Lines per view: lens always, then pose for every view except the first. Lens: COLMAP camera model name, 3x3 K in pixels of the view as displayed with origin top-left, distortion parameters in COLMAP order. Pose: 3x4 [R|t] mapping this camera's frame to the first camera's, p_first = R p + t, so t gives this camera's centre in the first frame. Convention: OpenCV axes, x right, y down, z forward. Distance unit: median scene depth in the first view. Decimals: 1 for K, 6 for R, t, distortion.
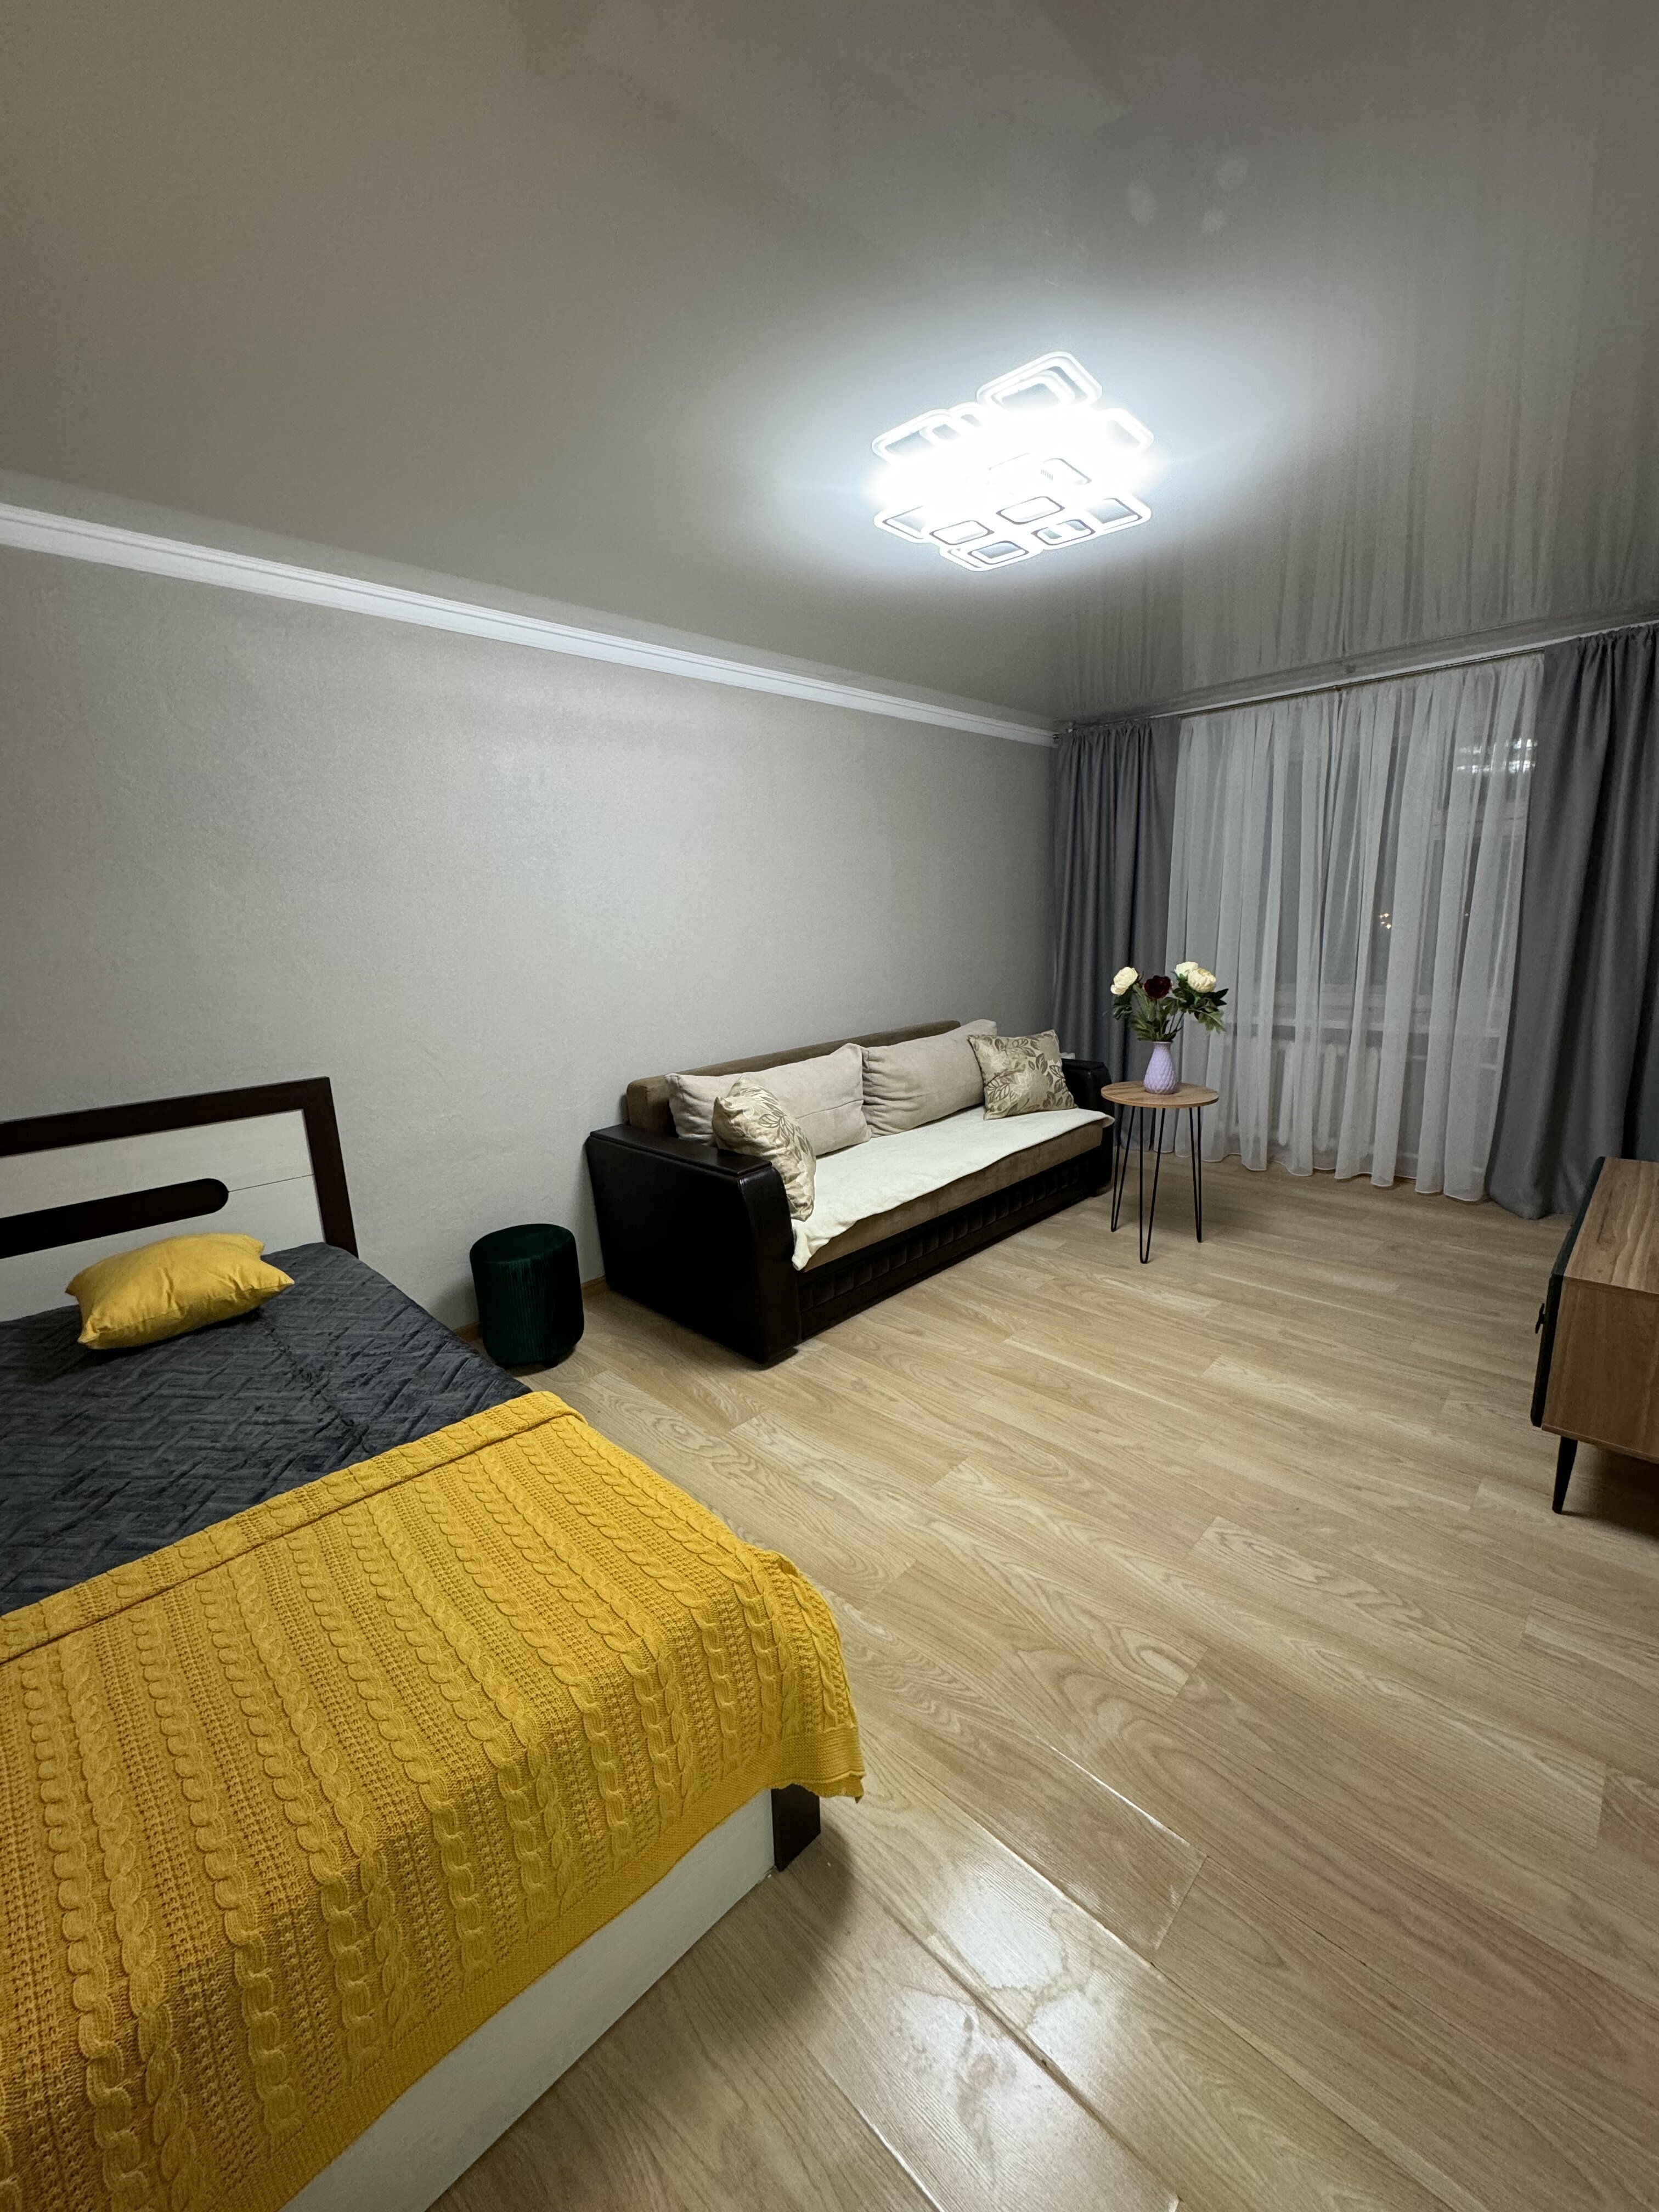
lens RADIAL K [[885.3, 0, 829.5], [0, 885.3, 1106.0], [0, 0, 1]] dist [-0.001312, 0.000061]
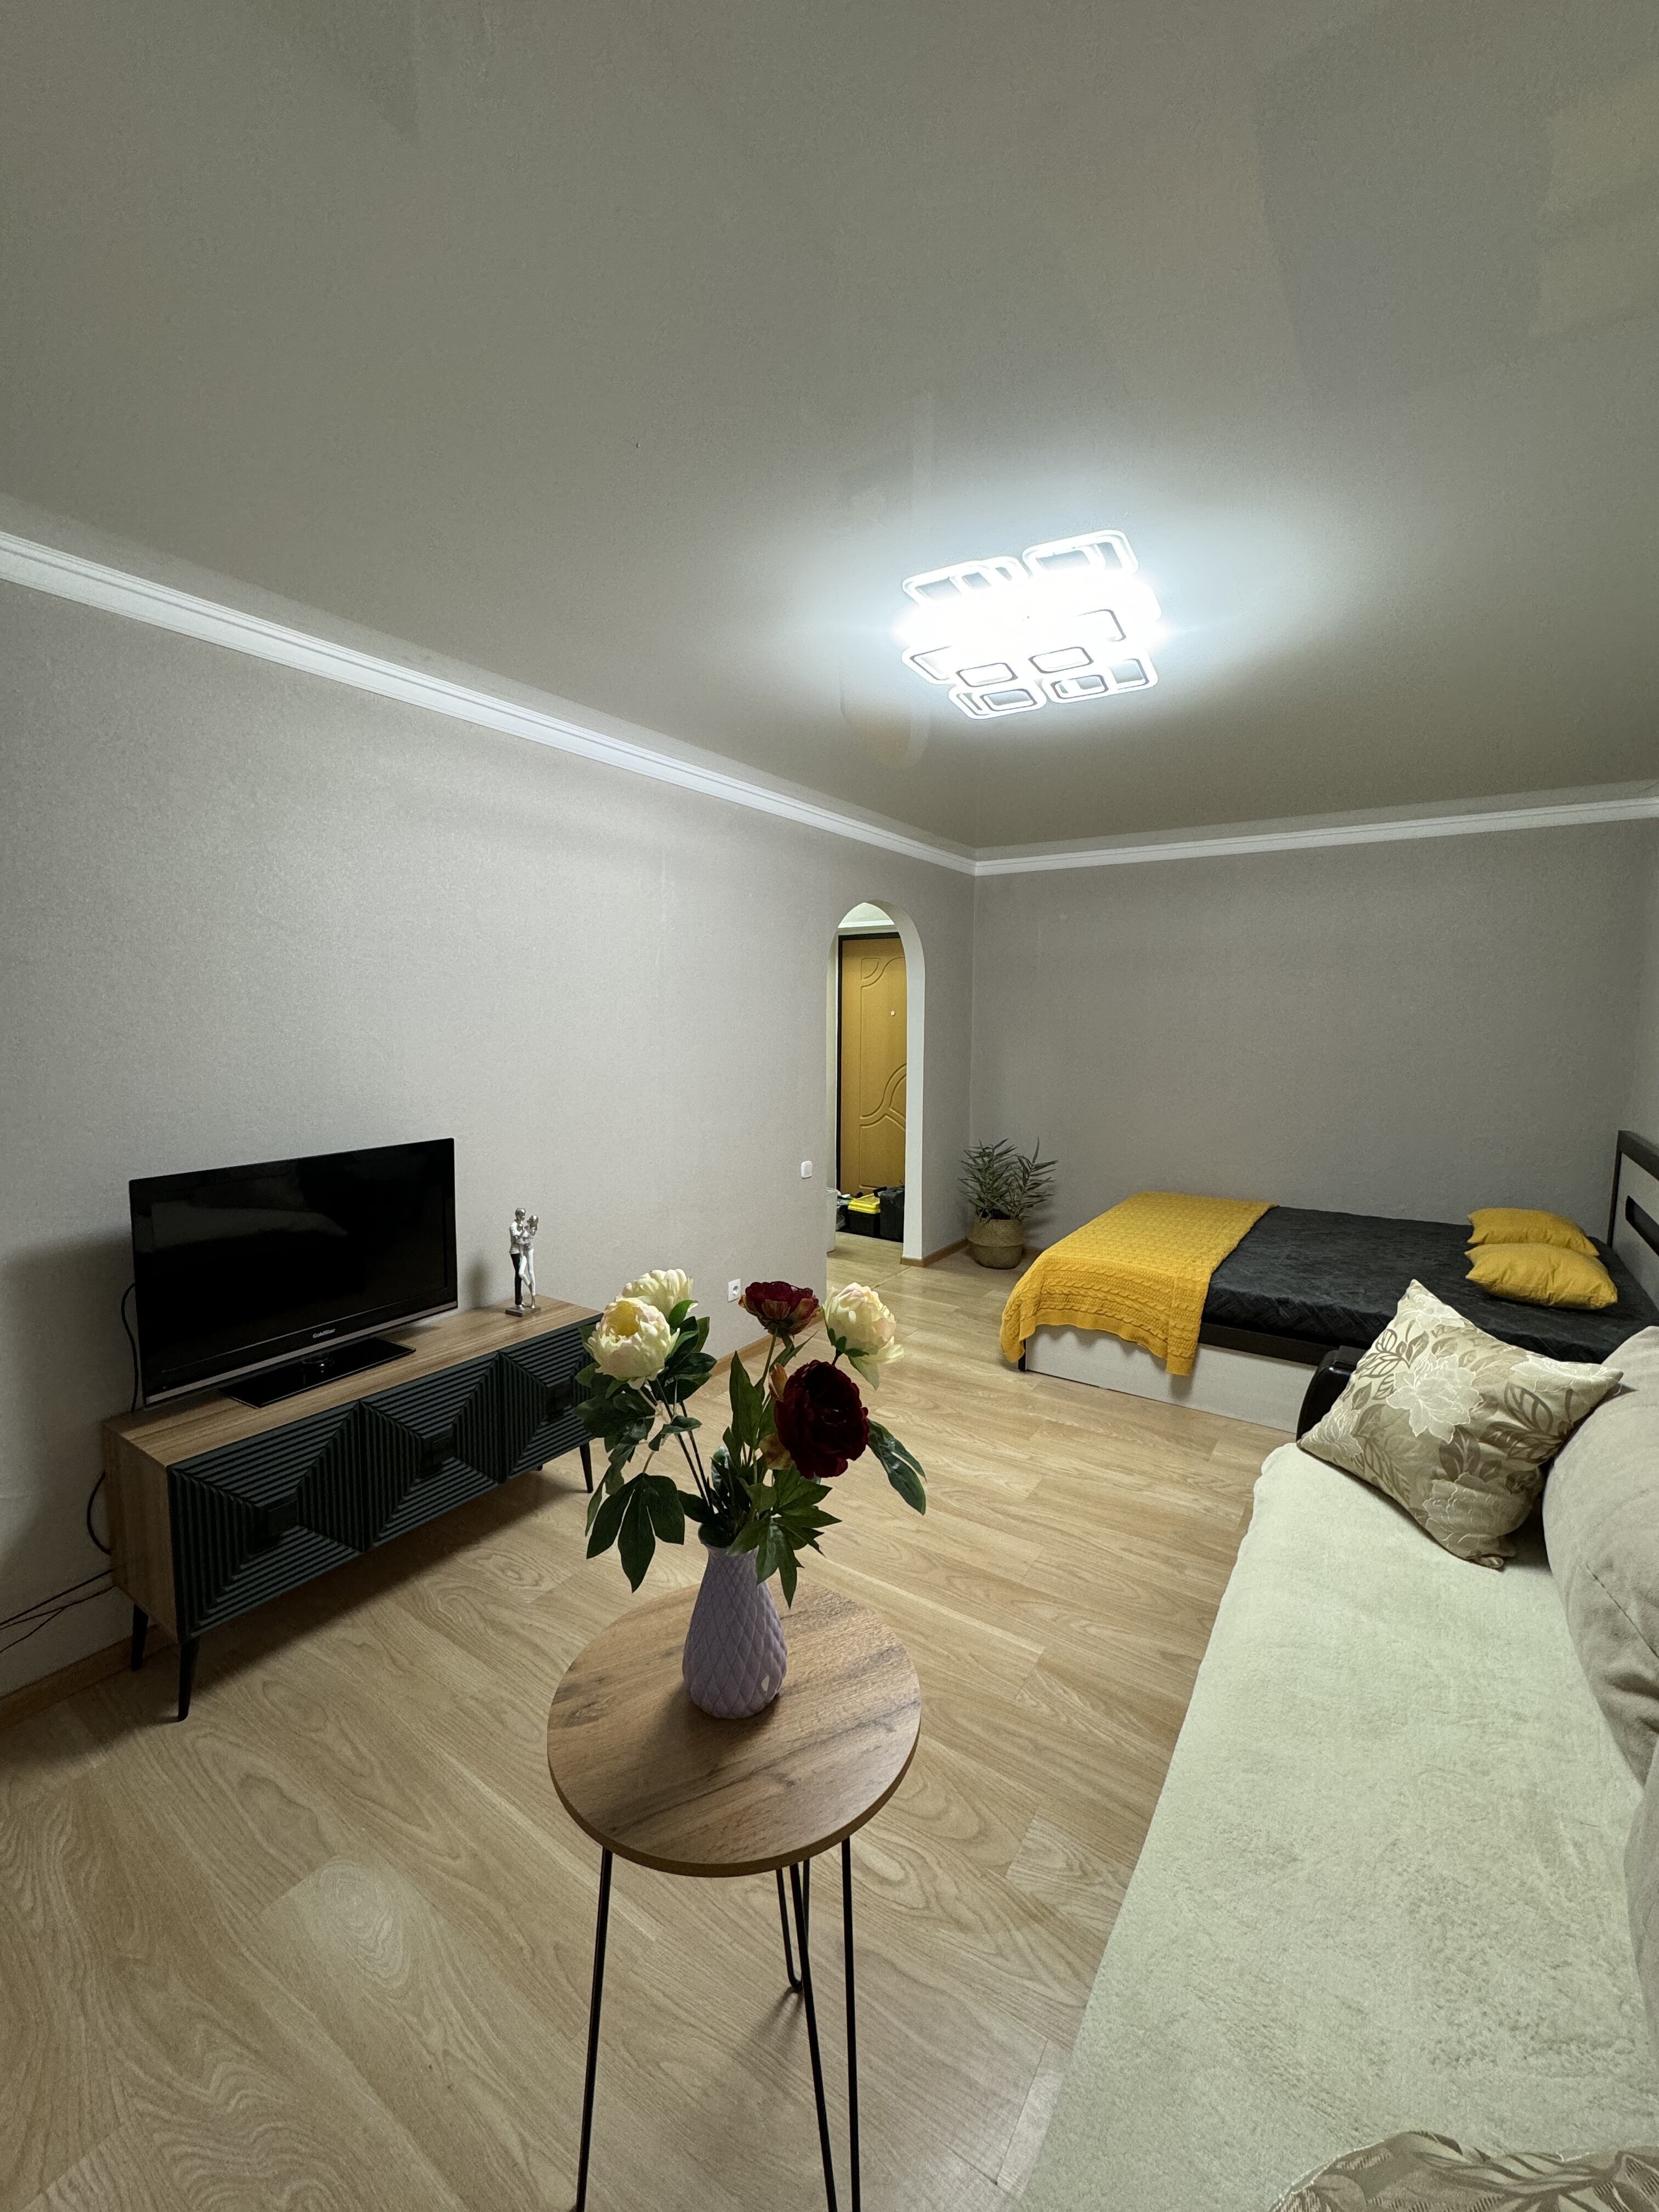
lens RADIAL K [[885.3, 0, 829.5], [0, 885.3, 1106.0], [0, 0, 1]] dist [-0.001312, 0.000061]
pose [[-0.982940, 0.049590, -0.177116, 0.362037], [-0.007998, 0.950533, 0.310520, -0.283137], [0.183754, 0.306639, -0.933920, 1.153260]]
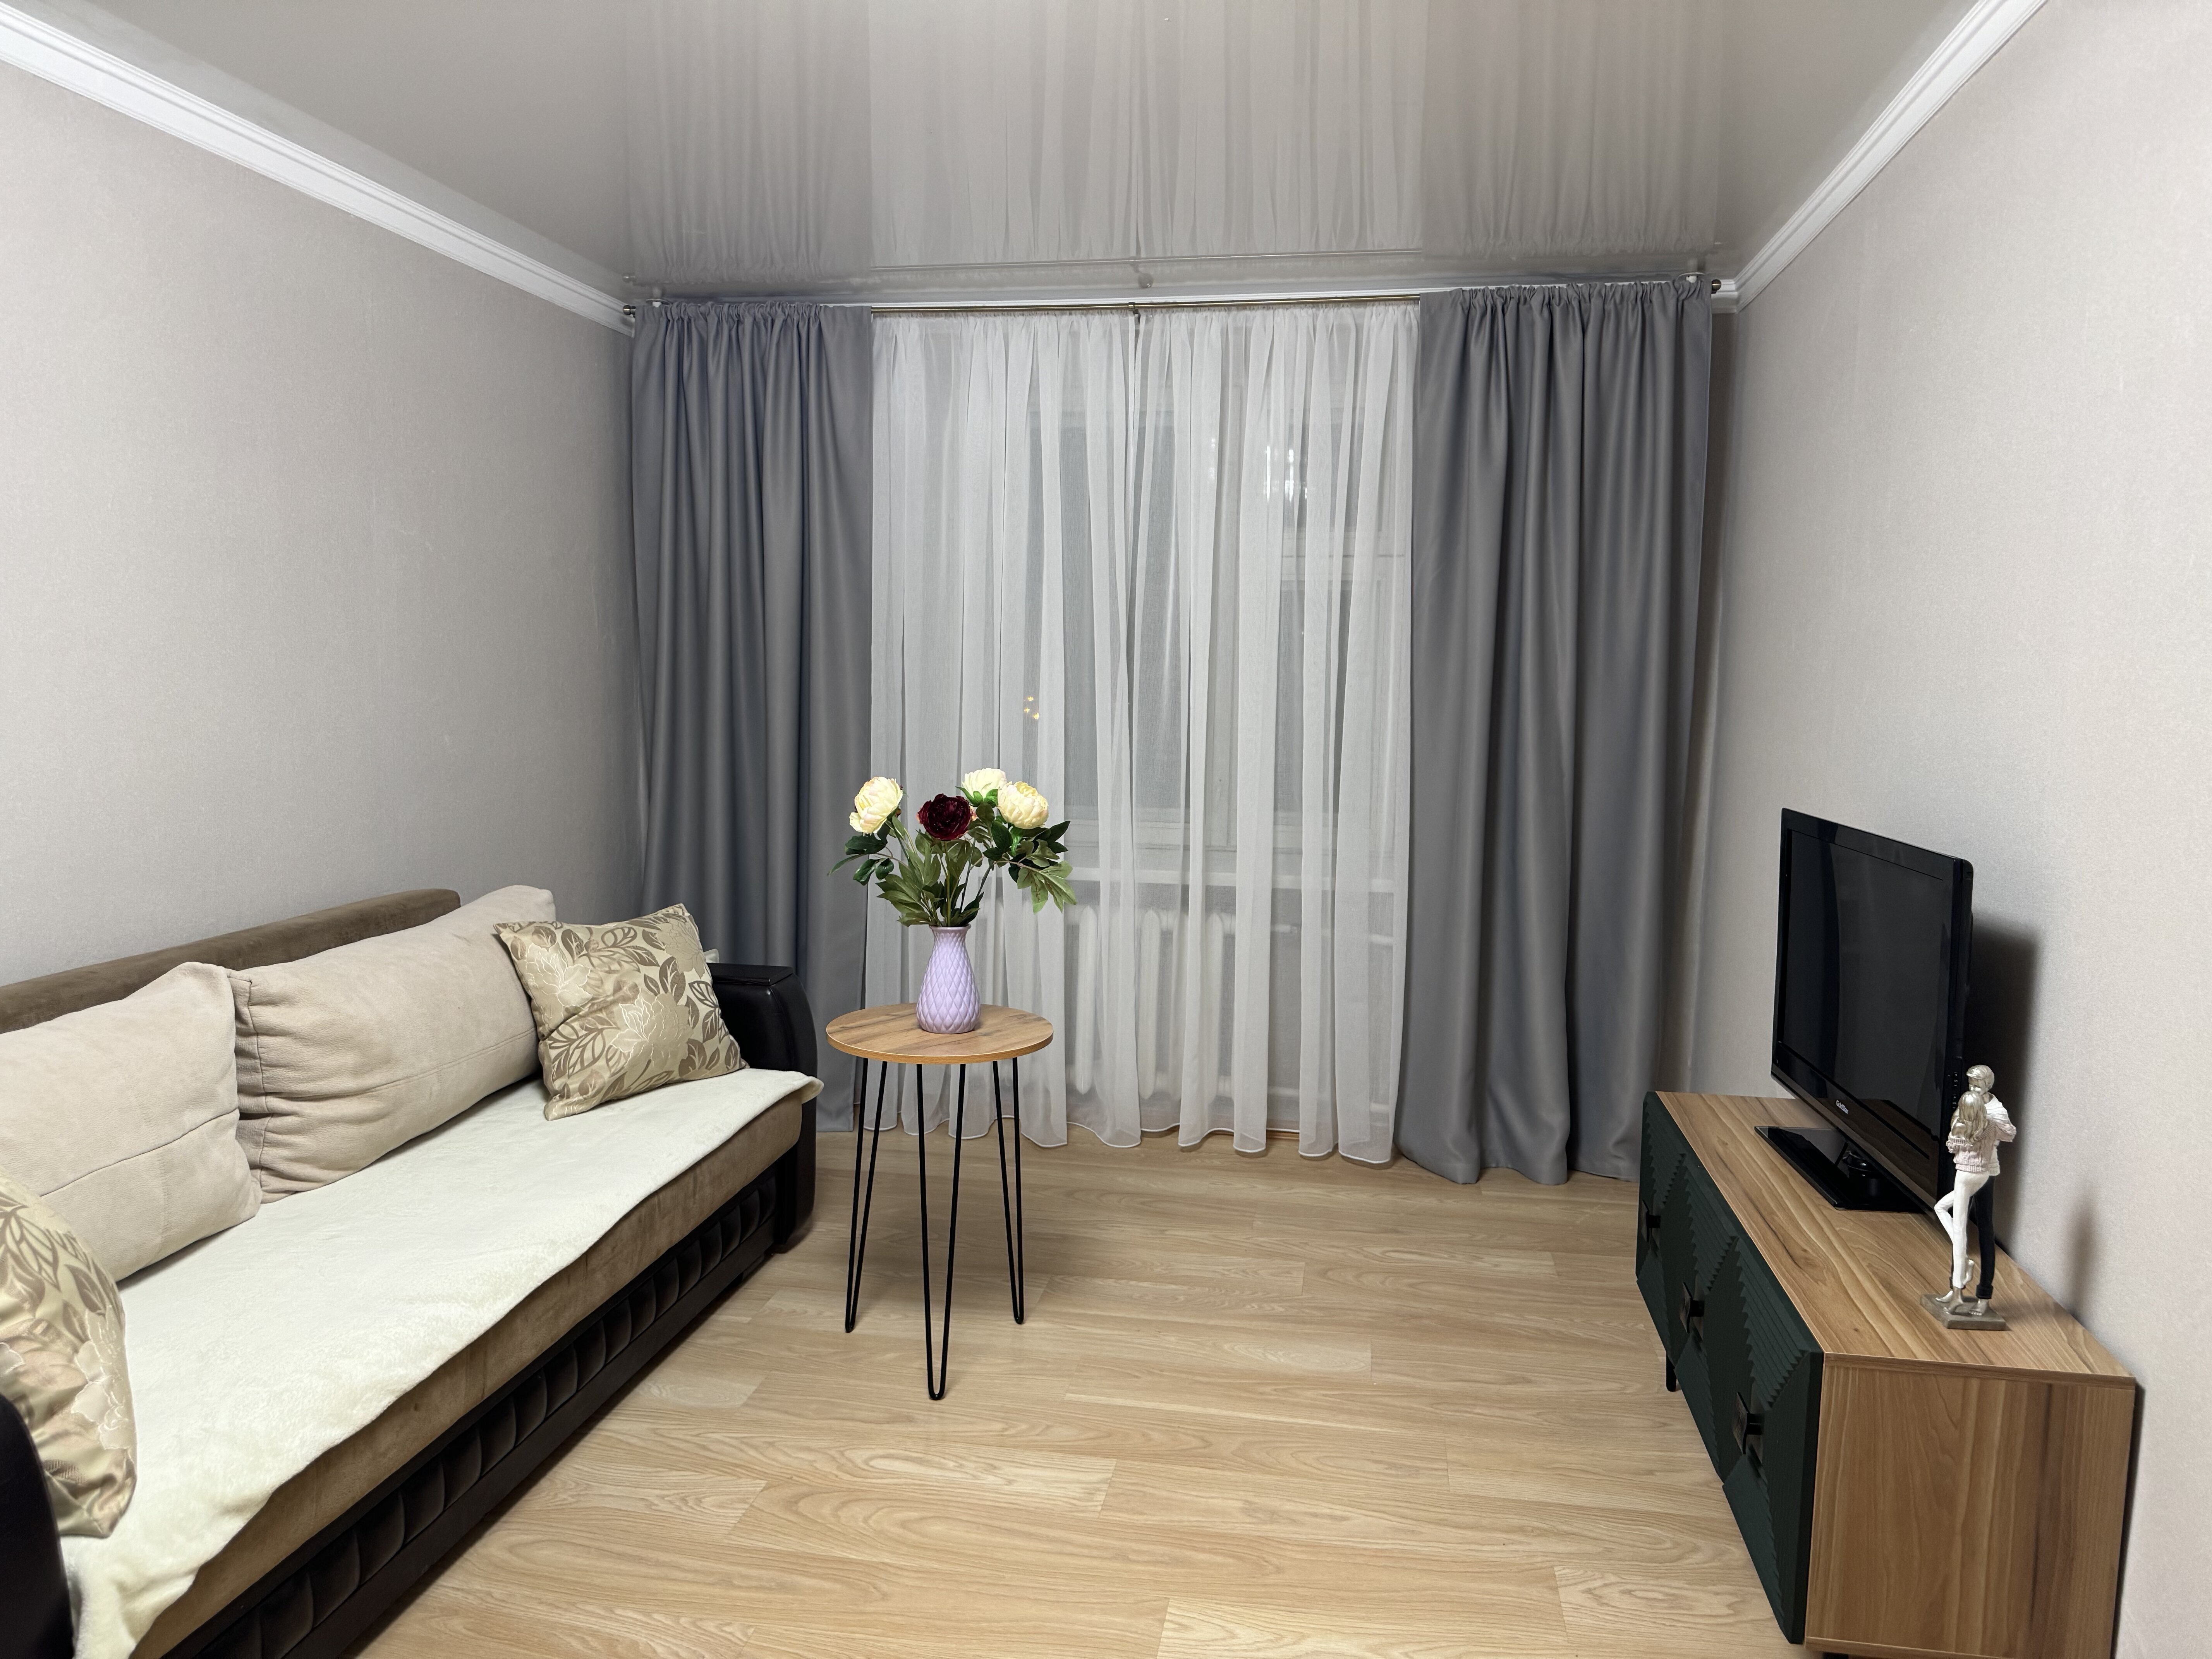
lens RADIAL K [[1571.1, 0, 1110.5], [0, 1571.1, 820.8], [0, 0, 1]] dist [0.030671, -0.032704]
pose [[0.820544, -0.006447, 0.571547, -0.042684], [0.073971, 0.992725, -0.094999, -0.037941], [-0.566777, 0.120228, 0.815052, 0.210363]]
